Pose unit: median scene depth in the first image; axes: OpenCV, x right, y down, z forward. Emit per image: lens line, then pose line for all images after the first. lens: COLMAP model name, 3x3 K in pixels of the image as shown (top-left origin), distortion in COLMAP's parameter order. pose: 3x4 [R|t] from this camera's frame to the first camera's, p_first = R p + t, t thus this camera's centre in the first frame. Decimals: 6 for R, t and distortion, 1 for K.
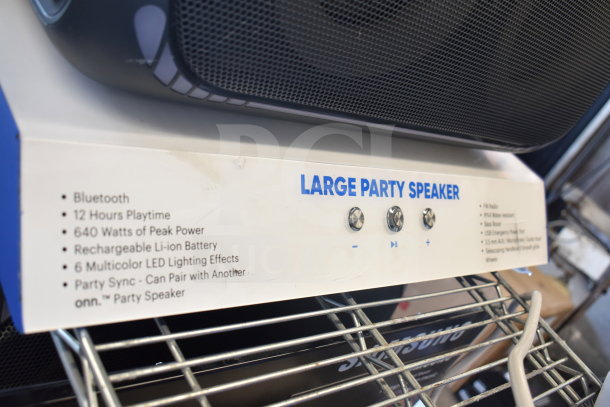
lens RADIAL K [[621.7, 0, 305.0], [0, 621.7, 203.5], [0, 0, 1]] dist [-0.074771, 0.009856]
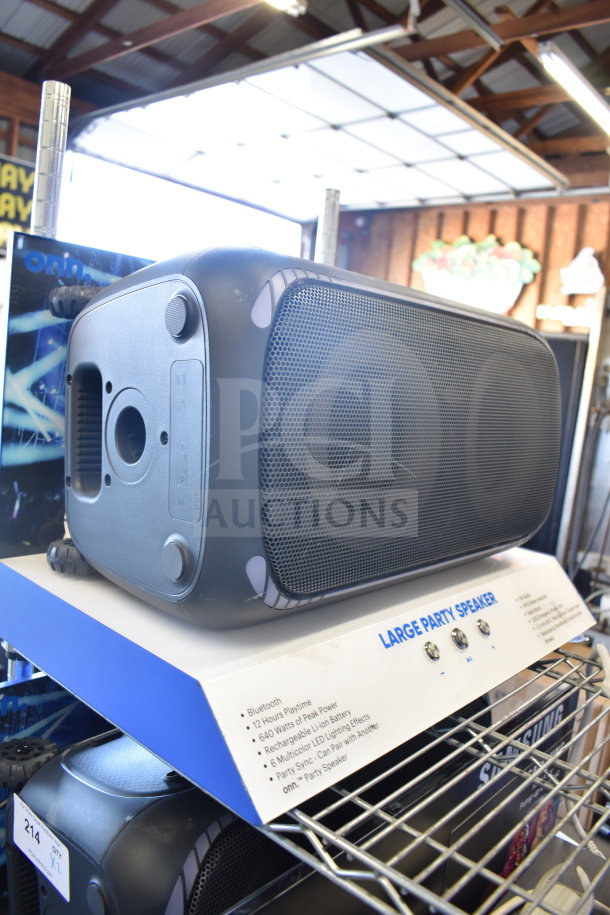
lens RADIAL K [[708.4, 0, 305.0], [0, 708.4, 457.5], [0, 0, 1]] dist [-0.101497, -0.001375]
pose [[0.908001, -0.400791, 0.122070, -0.143070], [0.418372, 0.851821, -0.315224, 0.027940], [0.022357, 0.337294, 0.941134, -0.356883]]
